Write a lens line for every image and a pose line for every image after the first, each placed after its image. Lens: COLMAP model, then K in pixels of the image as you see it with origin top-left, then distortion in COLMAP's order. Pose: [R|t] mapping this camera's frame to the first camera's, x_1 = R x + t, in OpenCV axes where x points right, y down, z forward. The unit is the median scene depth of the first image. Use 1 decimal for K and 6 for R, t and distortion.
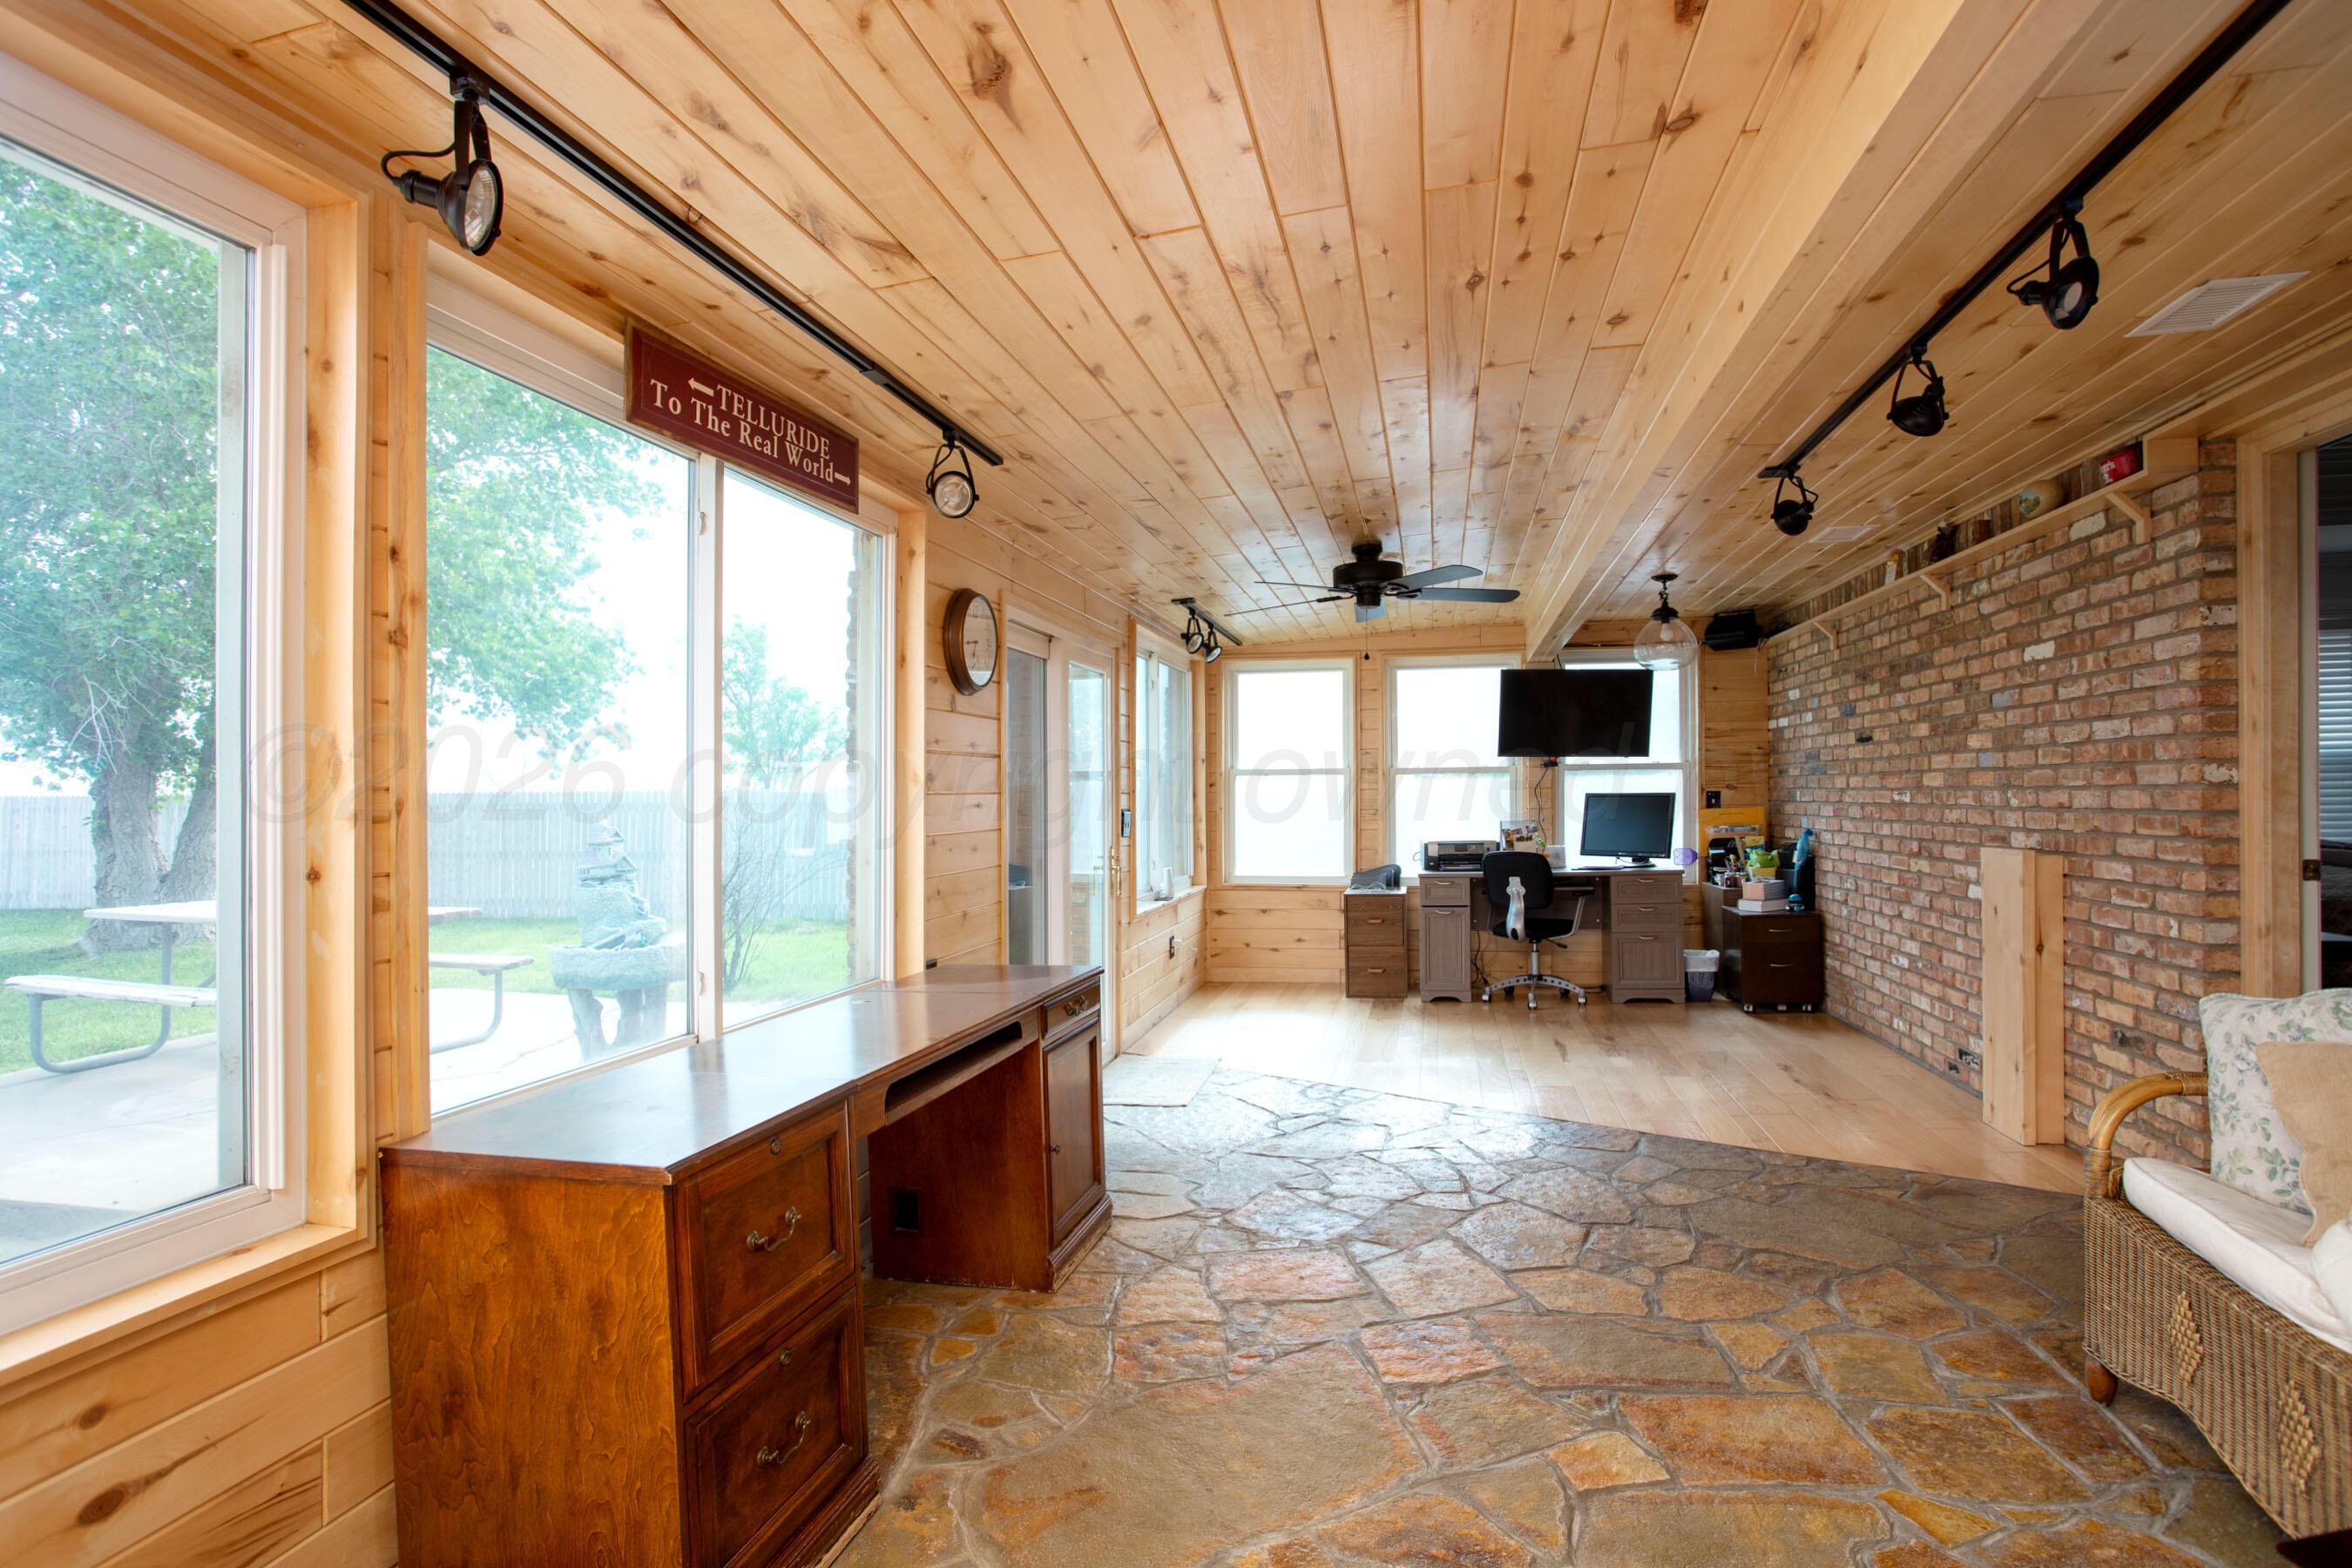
lens RADIAL K [[1149.3, 0, 1172.8], [0, 1149.3, 790.6], [0, 0, 1]] dist [-0.068566, 0.014491]
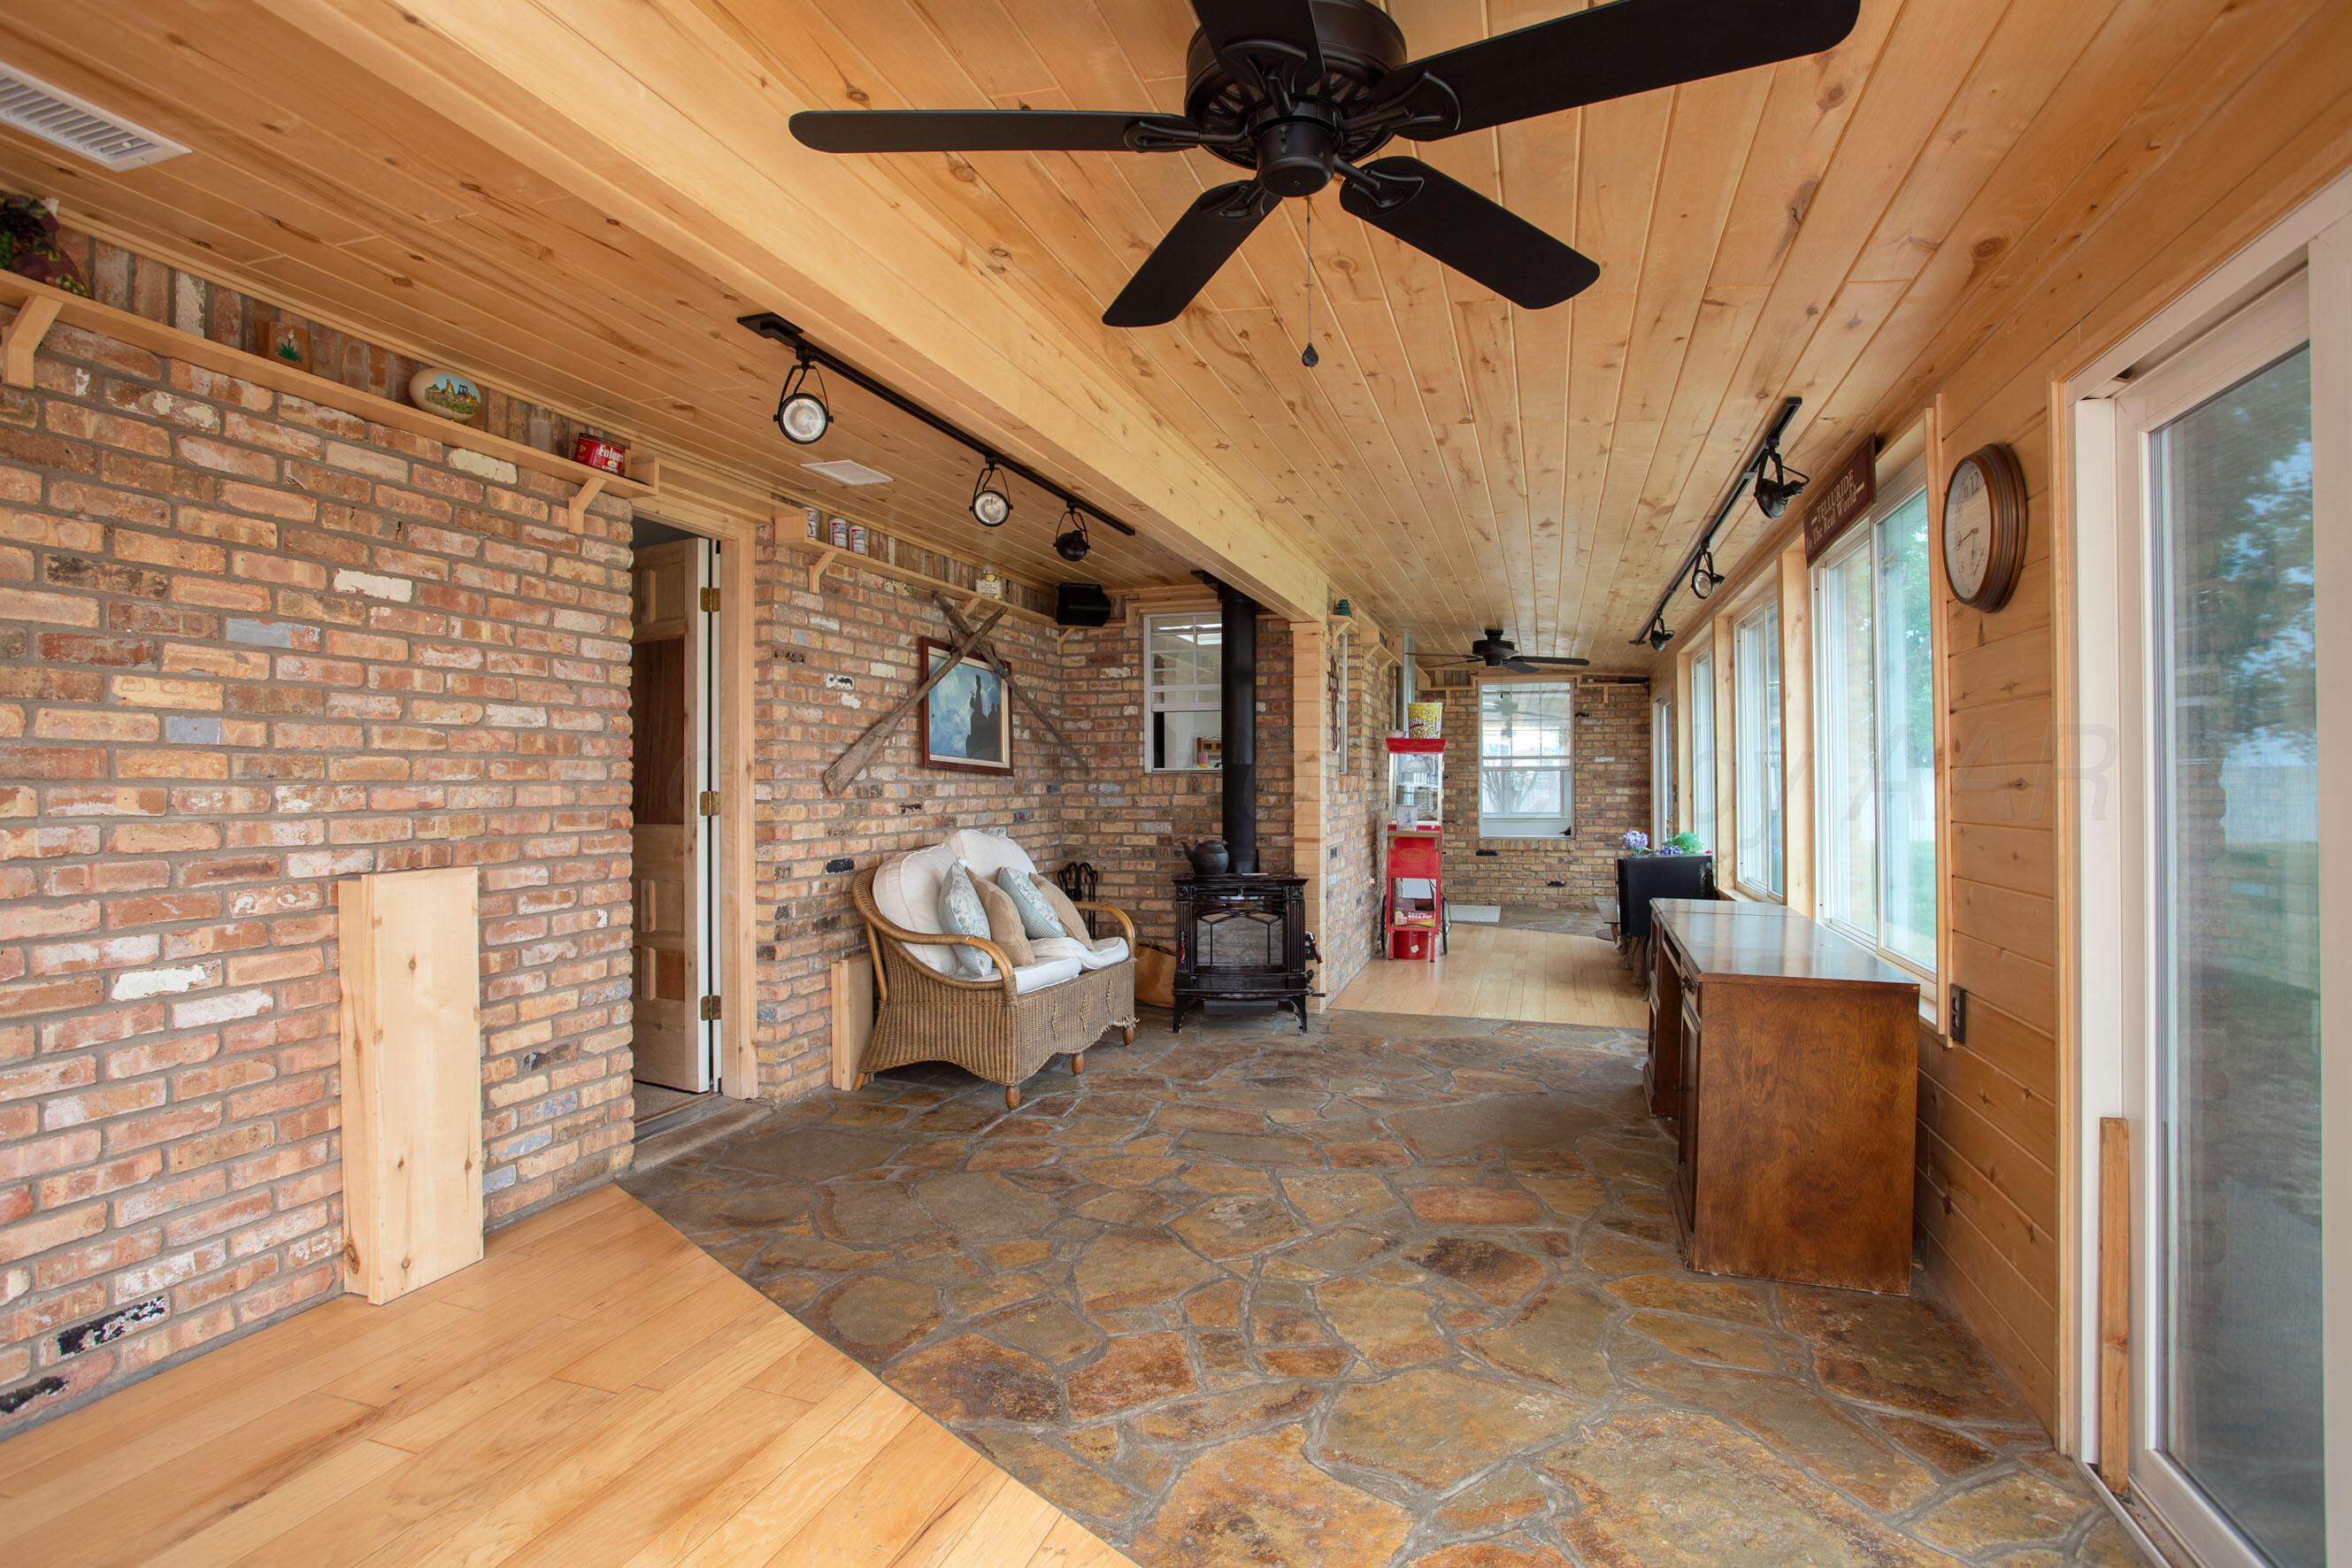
lens RADIAL K [[1149.3, 0, 1197.9], [0, 1149.3, 791.8], [0, 0, 1]] dist [-0.068566, 0.014491]
pose [[-0.997435, 0.014999, 0.069988, 0.258890], [0.015163, 0.999883, 0.001806, 0.011220], [-0.069953, 0.002863, -0.997546, 1.938863]]
